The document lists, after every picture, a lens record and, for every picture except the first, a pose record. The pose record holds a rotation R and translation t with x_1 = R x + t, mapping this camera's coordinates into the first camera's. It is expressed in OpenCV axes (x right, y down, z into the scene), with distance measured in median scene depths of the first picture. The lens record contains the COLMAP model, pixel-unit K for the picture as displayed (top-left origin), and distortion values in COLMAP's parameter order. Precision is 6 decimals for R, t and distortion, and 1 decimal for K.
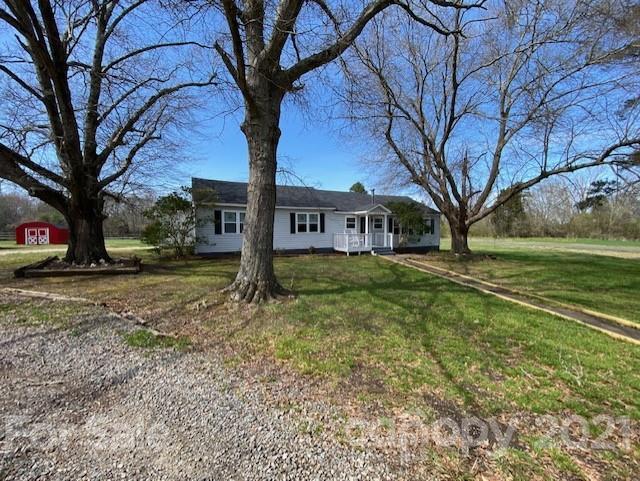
lens RADIAL K [[262.9, 0, 317.6], [0, 262.9, 240.4], [0, 0, 1]] dist [-0.002523, -0.000455]
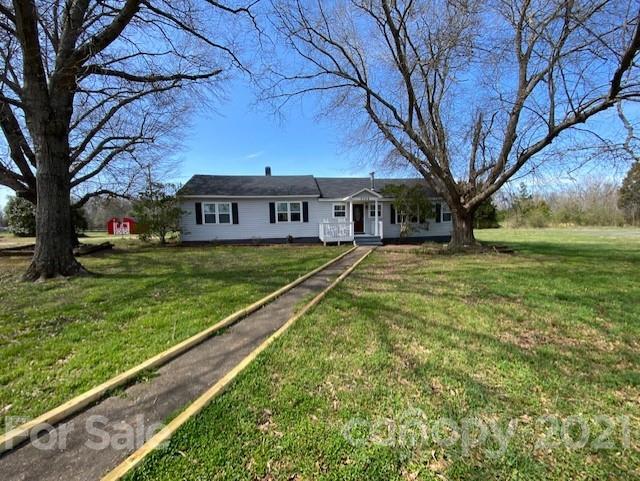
lens RADIAL K [[262.9, 0, 319.9], [0, 262.9, 242.3], [0, 0, 1]] dist [-0.002523, -0.000455]
pose [[0.947885, 0.007773, -0.318518, 0.387769], [0.004326, 0.999296, 0.037262, 0.010812], [0.318583, -0.036698, 0.947184, 0.096287]]
